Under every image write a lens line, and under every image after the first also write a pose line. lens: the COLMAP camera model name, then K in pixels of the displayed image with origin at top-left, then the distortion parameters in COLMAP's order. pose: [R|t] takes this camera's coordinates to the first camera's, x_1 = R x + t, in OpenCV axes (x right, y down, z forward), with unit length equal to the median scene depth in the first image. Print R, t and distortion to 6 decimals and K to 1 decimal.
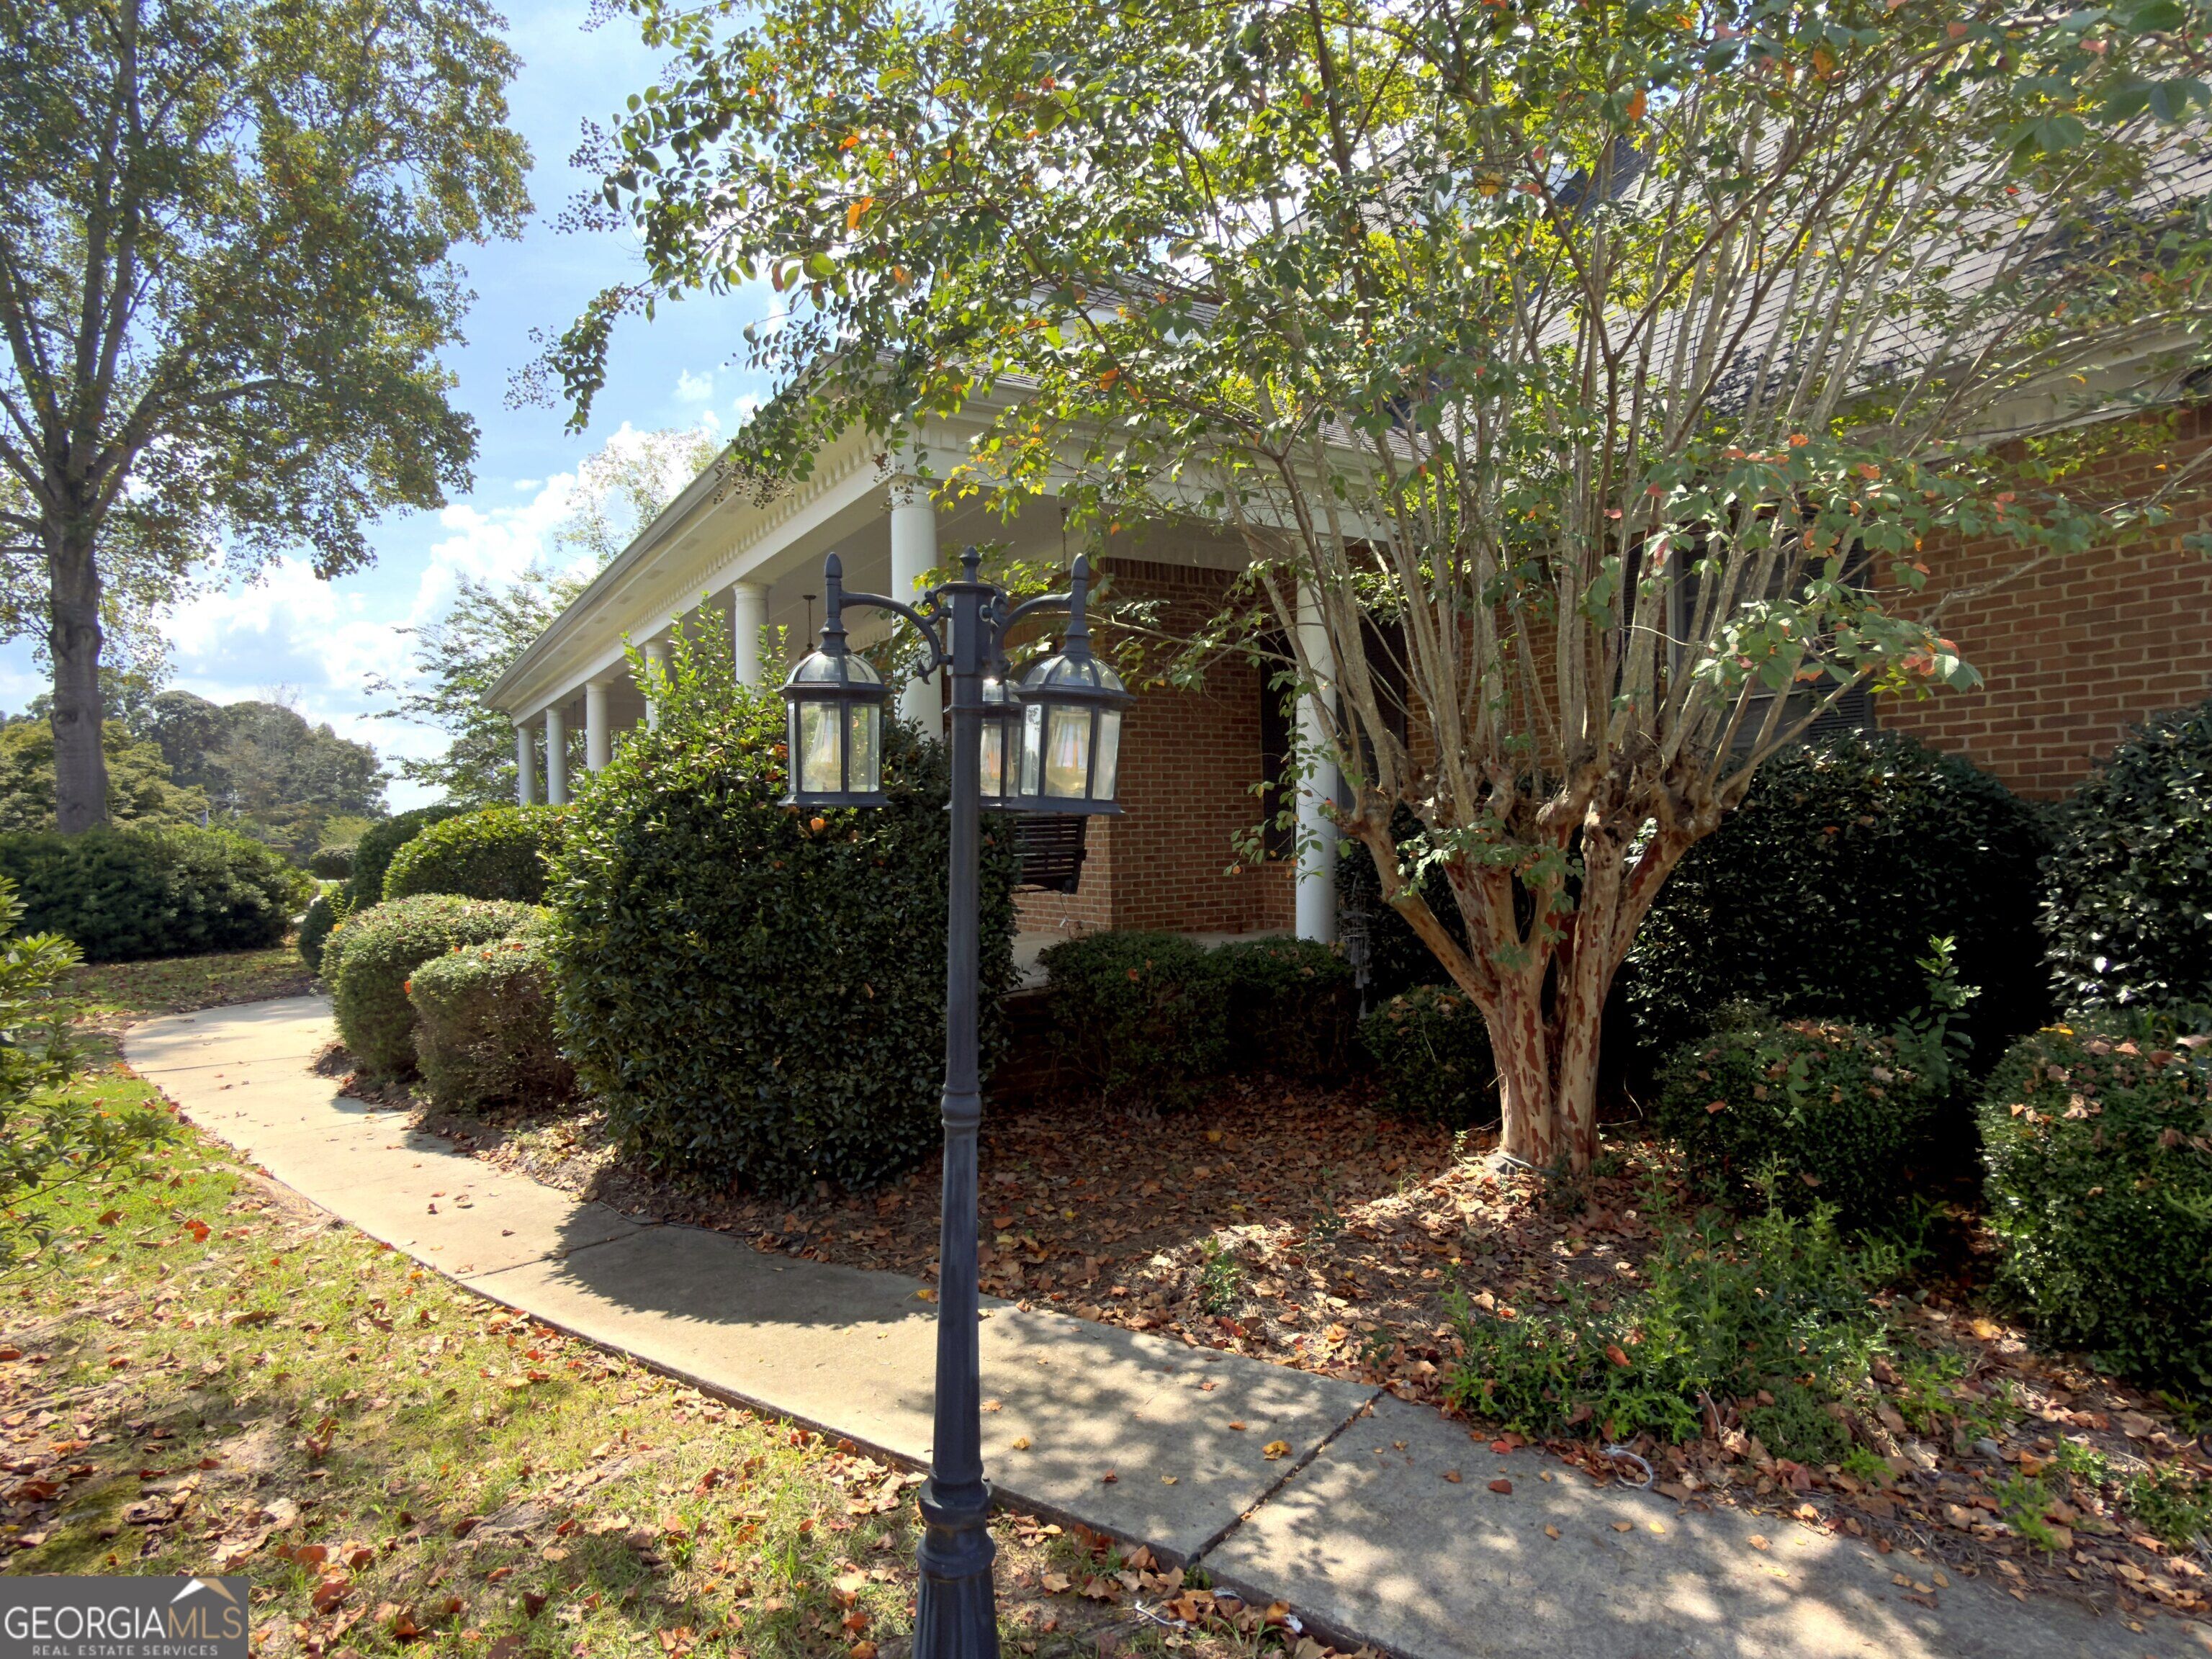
lens RADIAL K [[1191.1, 0, 1095.5], [0, 1191.1, 836.0], [0, 0, 1]] dist [-0.000929, 0.002505]
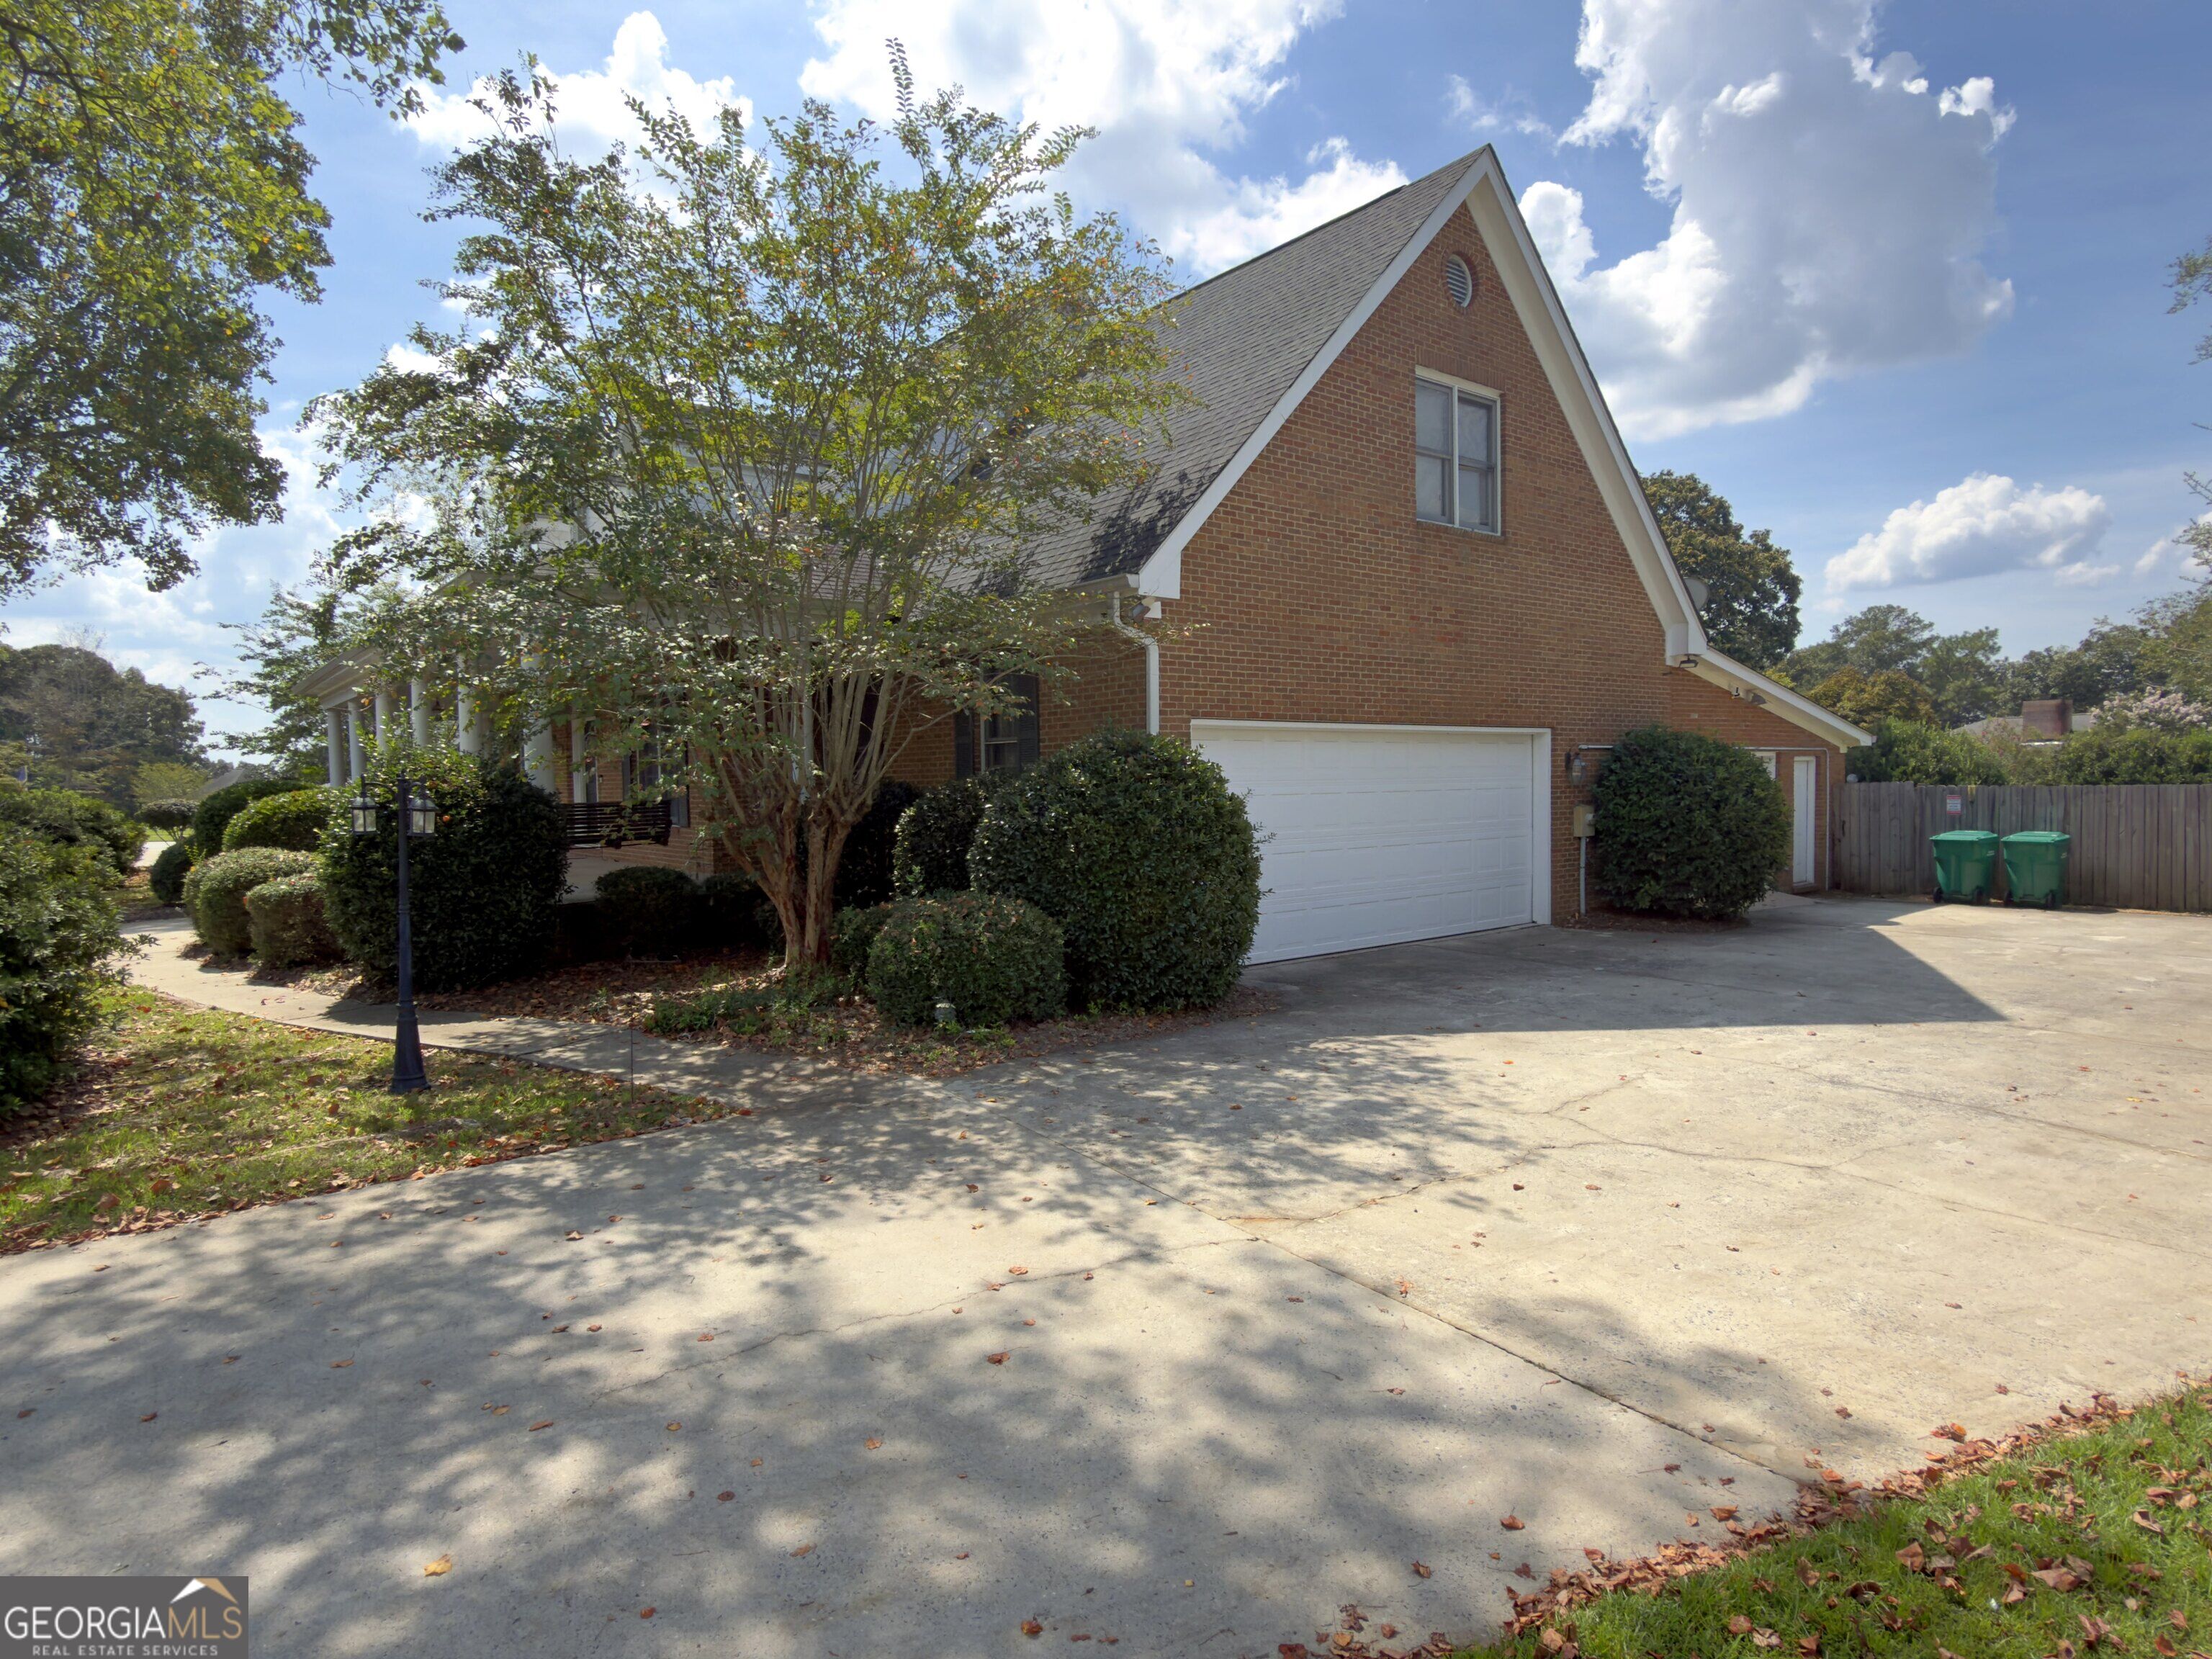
lens RADIAL K [[1191.1, 0, 1111.7], [0, 1191.1, 829.1], [0, 0, 1]] dist [-0.000929, 0.002505]
pose [[0.993279, -0.001564, 0.115736, 0.354444], [-0.003388, 0.999087, 0.042579, -0.042547], [-0.115697, -0.042685, 0.992367, -0.642217]]
